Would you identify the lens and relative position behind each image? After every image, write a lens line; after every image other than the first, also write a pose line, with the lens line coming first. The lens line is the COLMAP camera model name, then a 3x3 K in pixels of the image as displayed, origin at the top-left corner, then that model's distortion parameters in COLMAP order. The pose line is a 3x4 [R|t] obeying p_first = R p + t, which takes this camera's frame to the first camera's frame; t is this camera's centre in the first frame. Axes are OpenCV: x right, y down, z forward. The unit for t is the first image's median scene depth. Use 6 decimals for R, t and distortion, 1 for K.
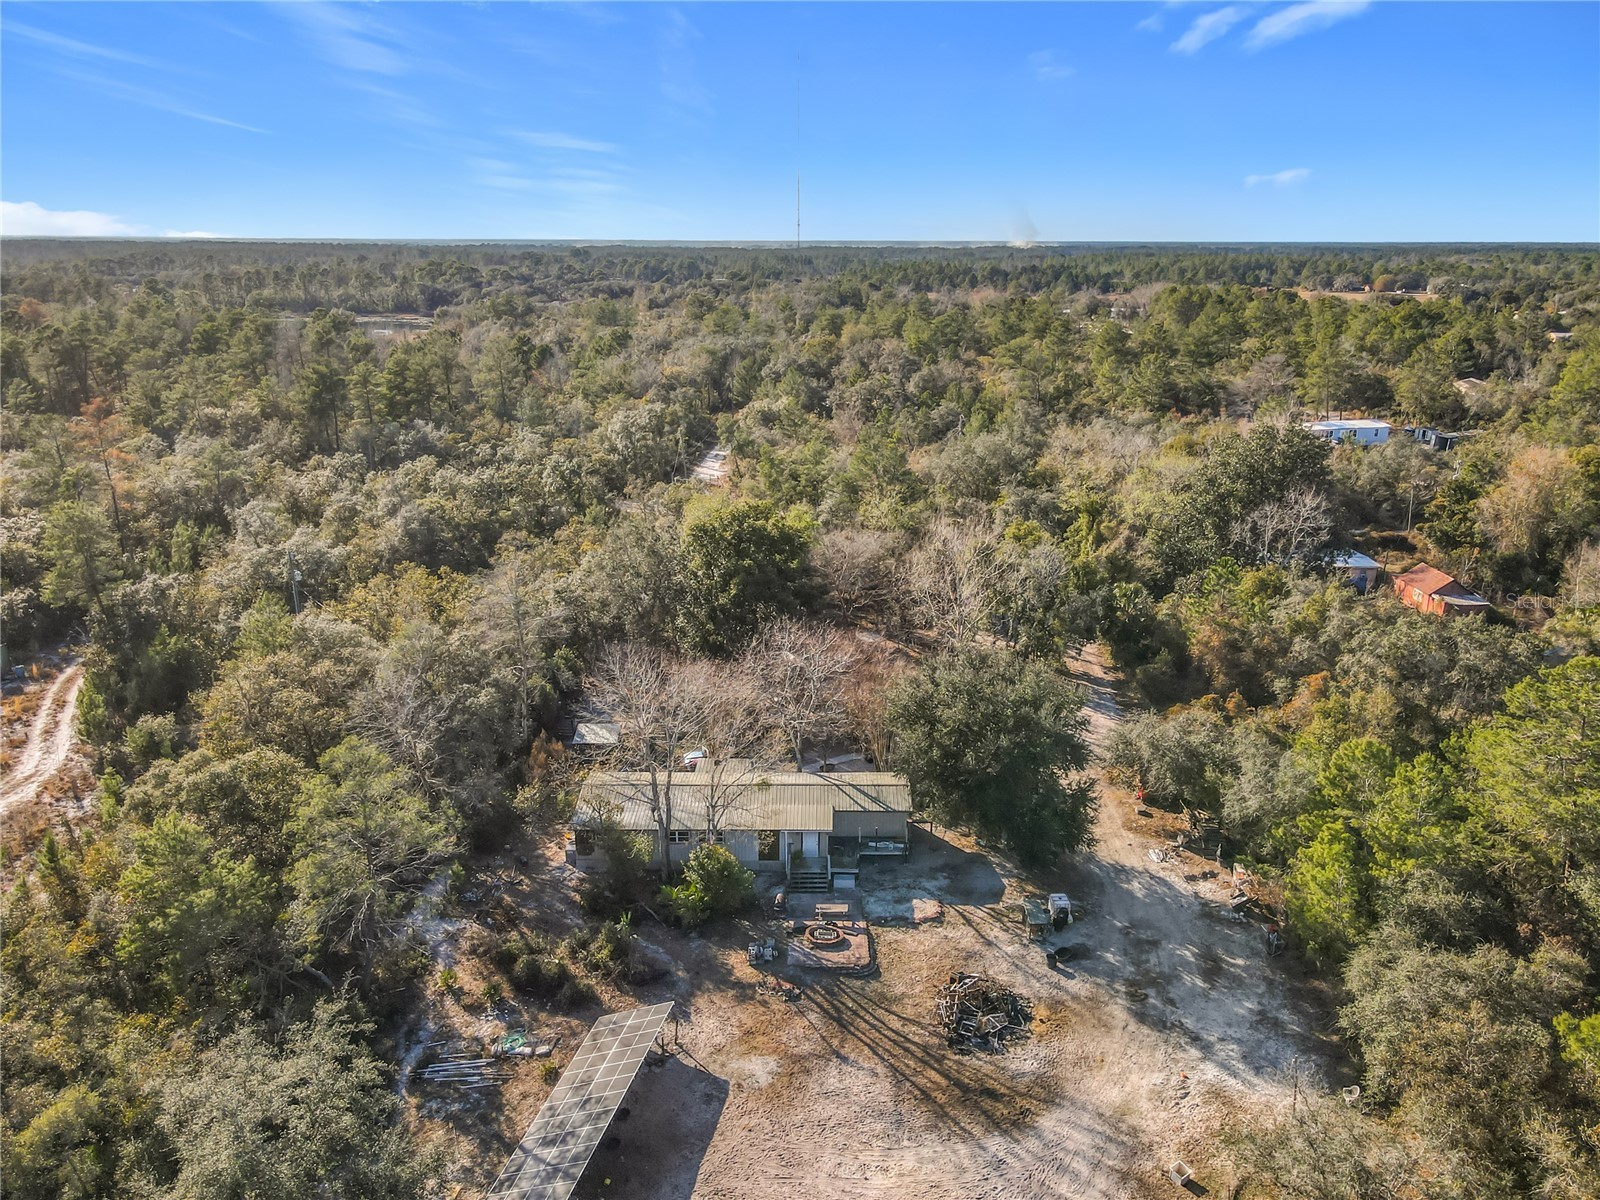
lens RADIAL K [[1167.2, 0, 817.9], [0, 1167.2, 592.5], [0, 0, 1]] dist [0.005690, 0.007820]
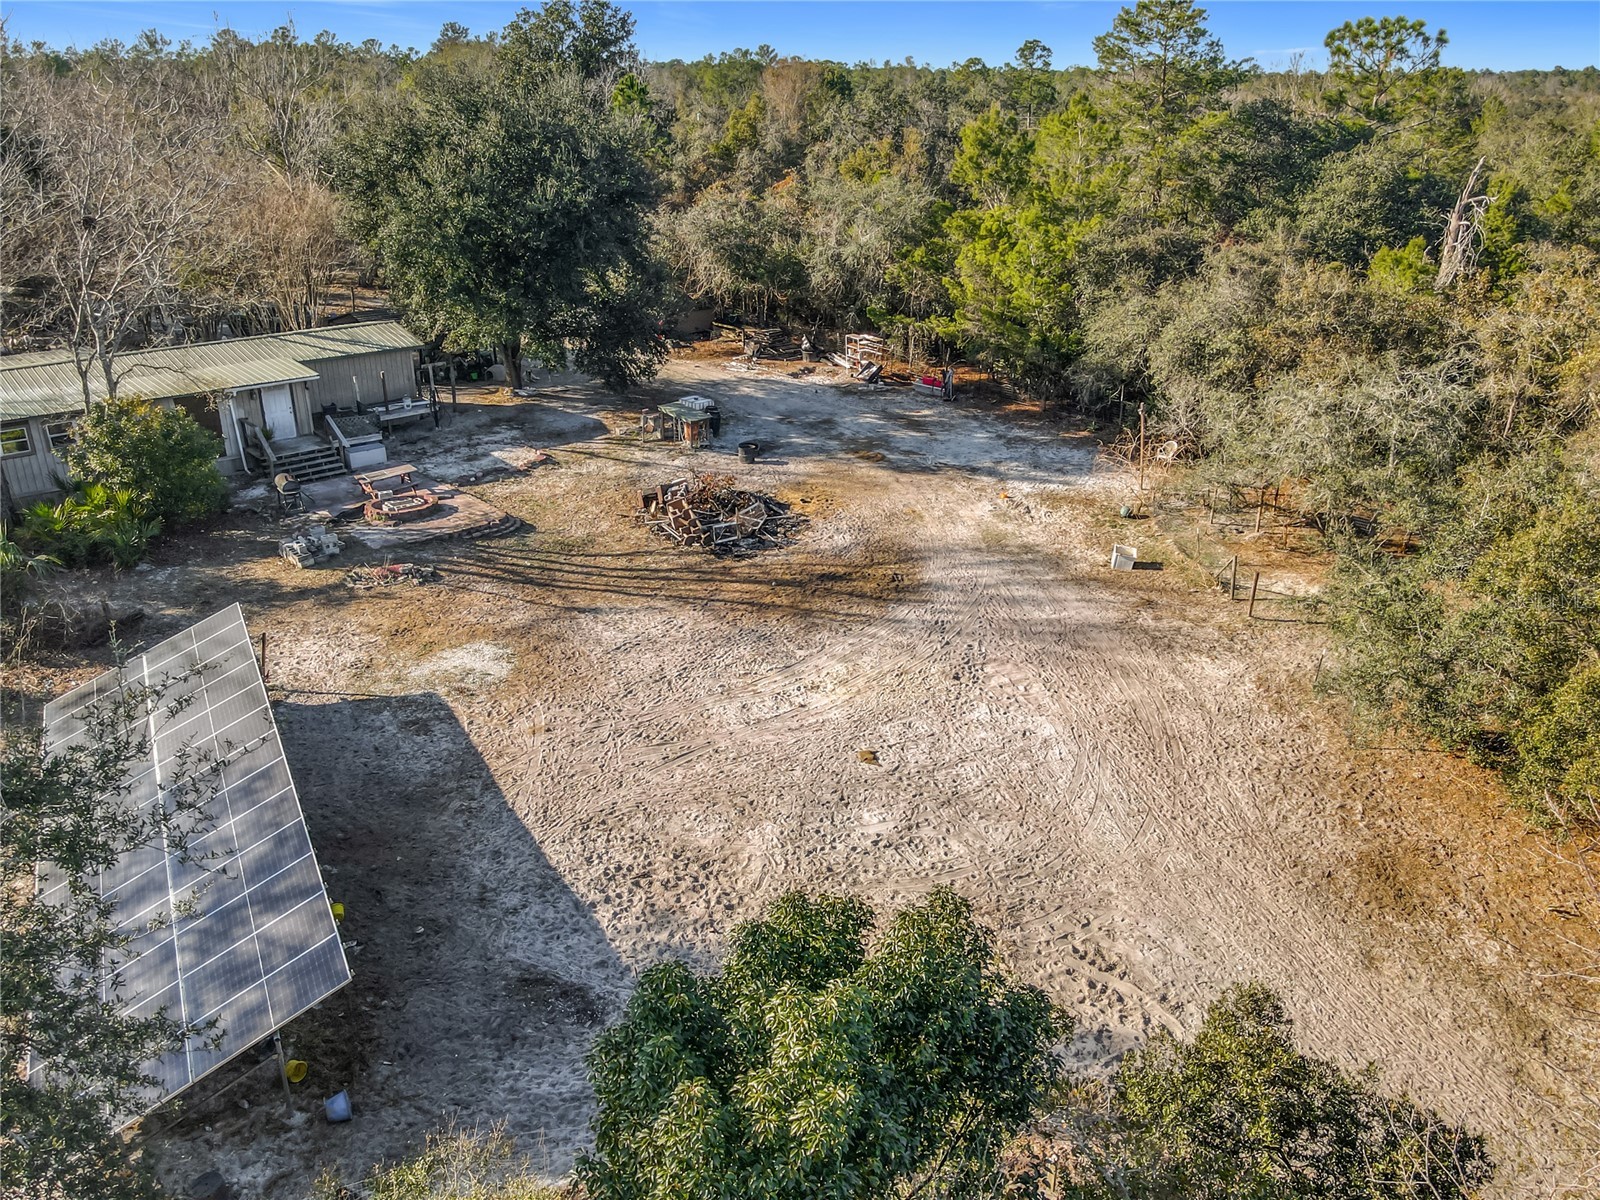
lens RADIAL K [[1167.2, 0, 817.9], [0, 1167.2, 592.5], [0, 0, 1]] dist [0.005690, 0.007820]
pose [[0.738781, -0.268012, 0.618362, -0.217021], [0.185878, 0.962969, 0.195296, 0.275924], [-0.647805, -0.029341, 0.761241, 0.466297]]
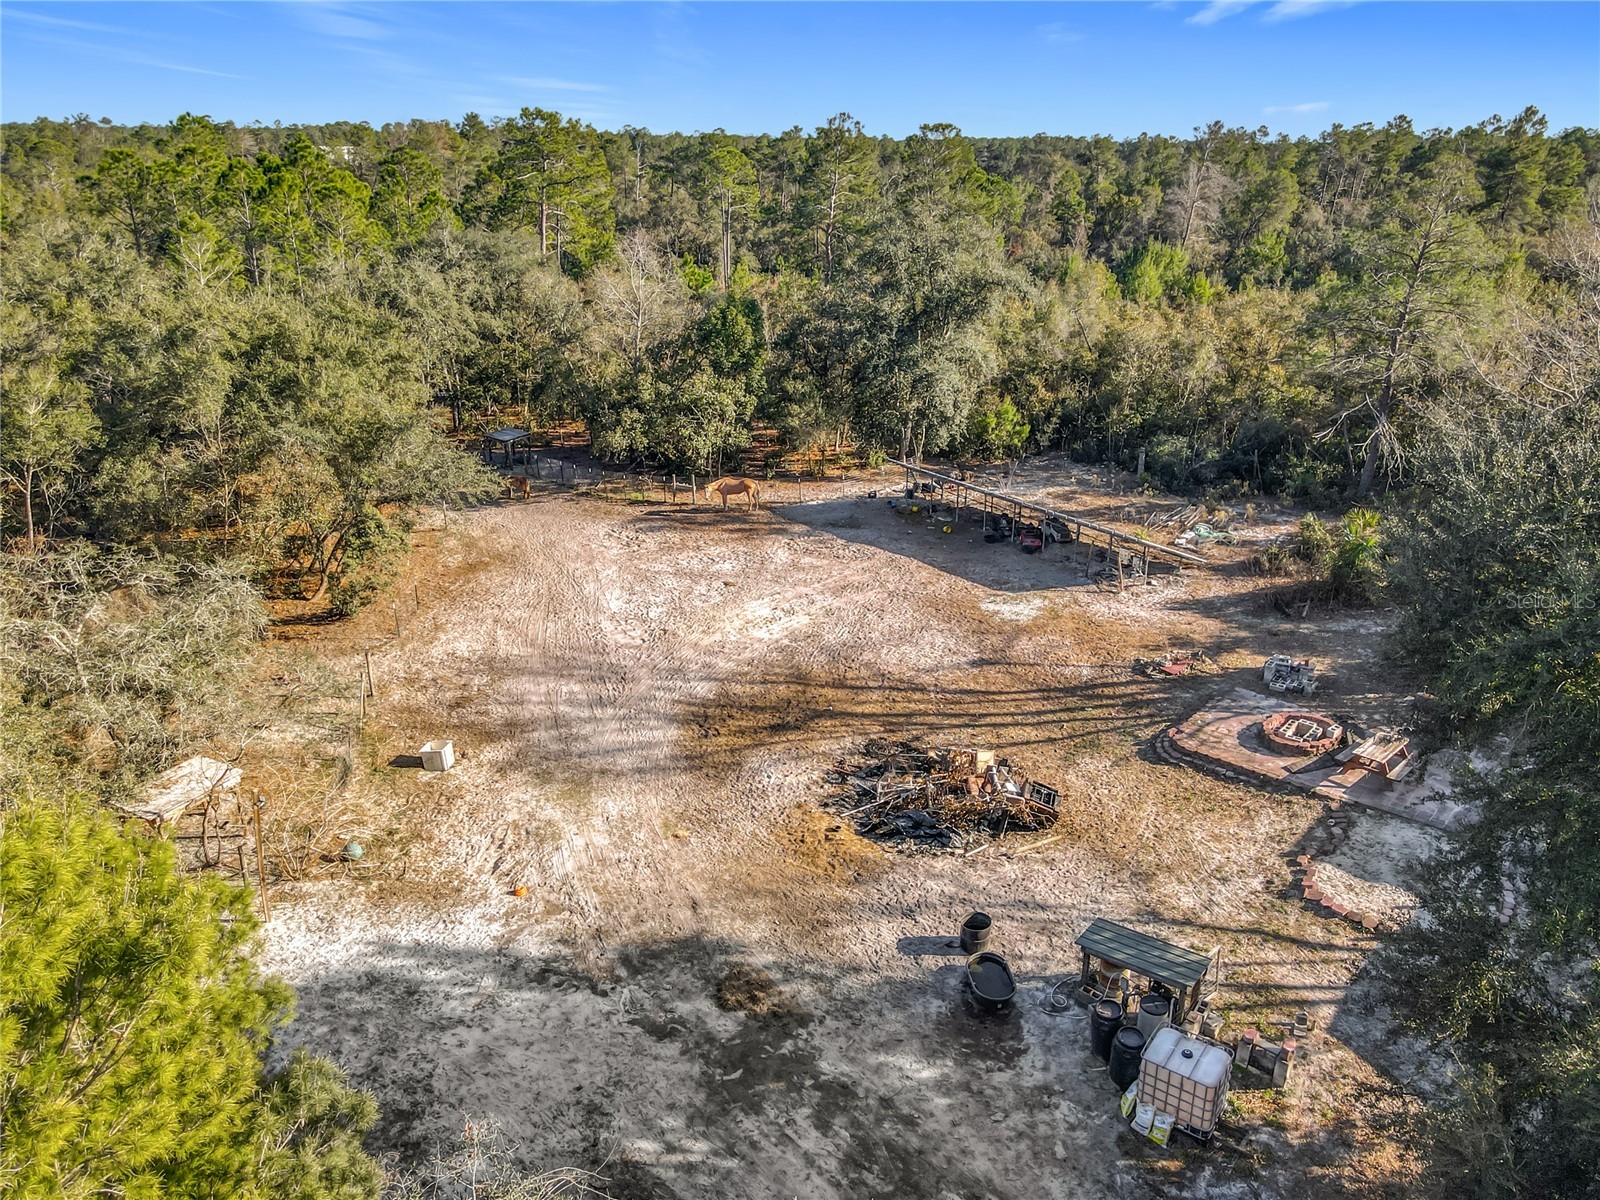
lens RADIAL K [[1167.2, 0, 817.9], [0, 1167.2, 592.5], [0, 0, 1]] dist [0.005690, 0.007820]
pose [[-0.648918, 0.257387, -0.716001, 0.476778], [-0.237003, 0.825846, 0.511672, 0.056454], [0.723004, 0.501727, -0.474905, 1.113078]]
